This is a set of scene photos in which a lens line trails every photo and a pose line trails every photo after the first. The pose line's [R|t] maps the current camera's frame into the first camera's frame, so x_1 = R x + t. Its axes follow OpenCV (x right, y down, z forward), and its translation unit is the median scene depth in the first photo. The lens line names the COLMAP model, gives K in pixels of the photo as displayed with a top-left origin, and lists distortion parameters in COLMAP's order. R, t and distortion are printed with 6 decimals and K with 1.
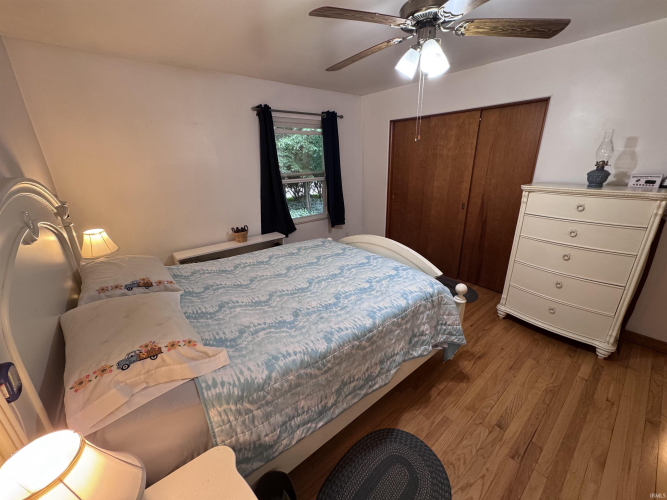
lens RADIAL K [[266.1, 0, 332.2], [0, 266.1, 250.0], [0, 0, 1]] dist [0.000374, 0.000130]
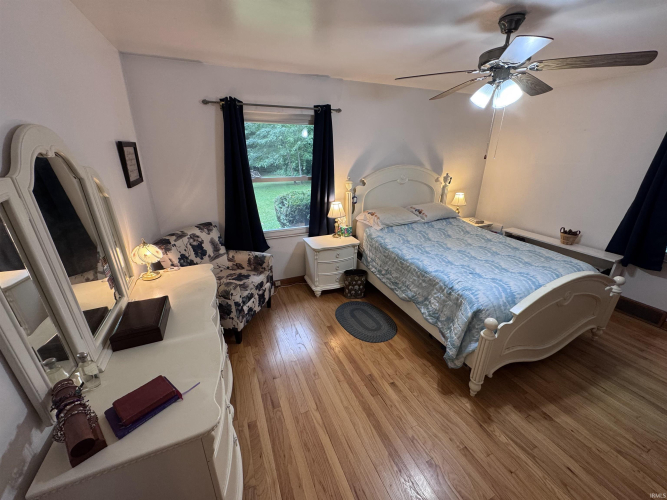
lens RADIAL K [[266.1, 0, 332.4], [0, 266.1, 253.3], [0, 0, 1]] dist [0.000374, 0.000130]
pose [[-0.273335, 0.367205, -0.889072, 1.446753], [-0.317289, 0.838123, 0.443709, -0.300901], [0.908084, 0.403373, -0.112578, 0.564182]]
